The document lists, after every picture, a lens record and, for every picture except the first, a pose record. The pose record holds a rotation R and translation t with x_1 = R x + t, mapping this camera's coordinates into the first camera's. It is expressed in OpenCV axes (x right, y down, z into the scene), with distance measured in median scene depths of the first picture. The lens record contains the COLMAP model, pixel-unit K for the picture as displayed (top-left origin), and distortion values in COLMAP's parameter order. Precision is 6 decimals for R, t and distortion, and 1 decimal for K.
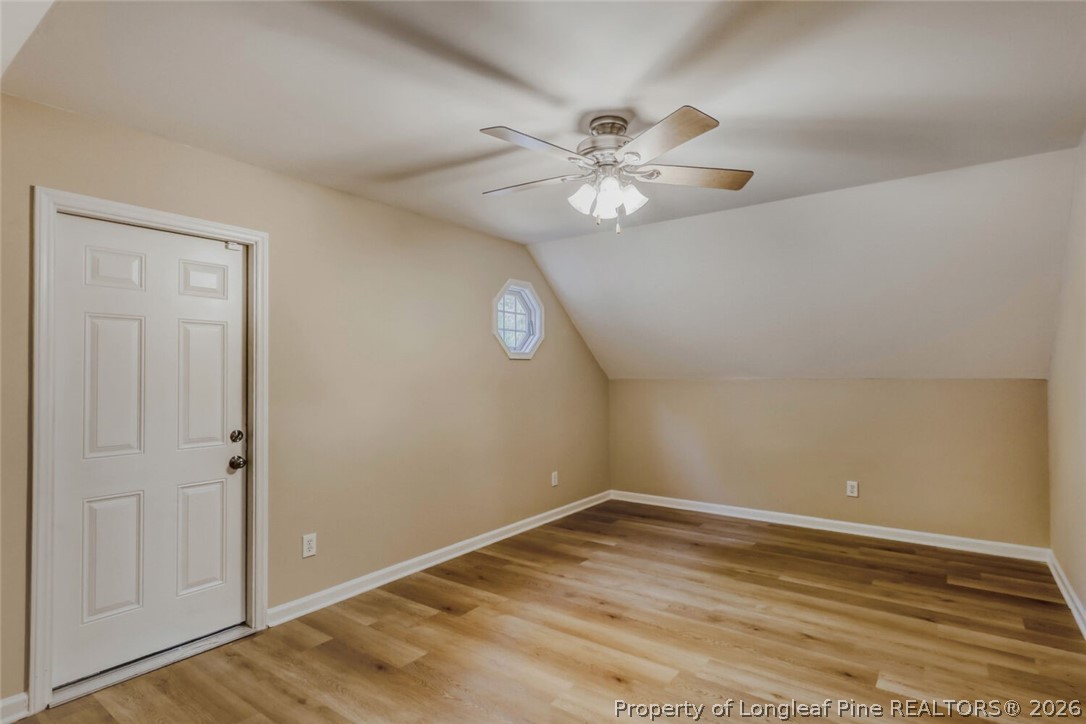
lens RADIAL K [[552.1, 0, 544.0], [0, 552.1, 366.0], [0, 0, 1]] dist [0.004825, -0.000465]
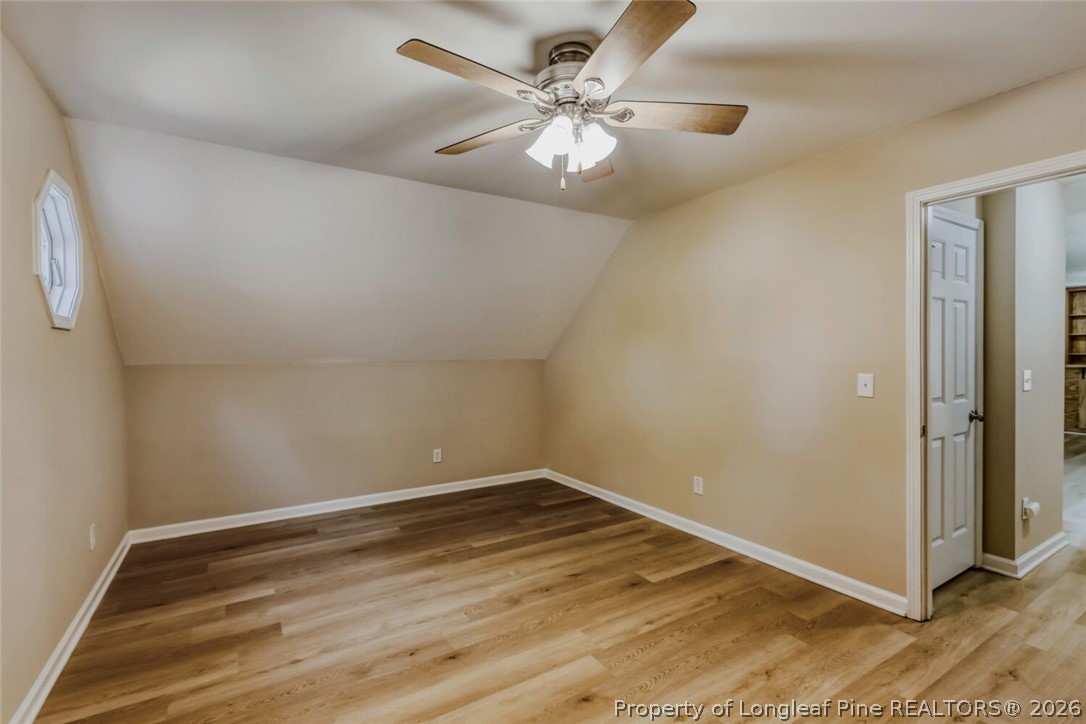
lens RADIAL K [[500.5, 0, 543.6], [0, 500.5, 359.9], [0, 0, 1]] dist [0.002400, 0.003638]
pose [[0.370434, -0.006192, 0.928838, -0.416211], [-0.008469, 0.999914, 0.010044, 0.011635], [-0.928820, -0.011587, 0.370349, 0.511068]]
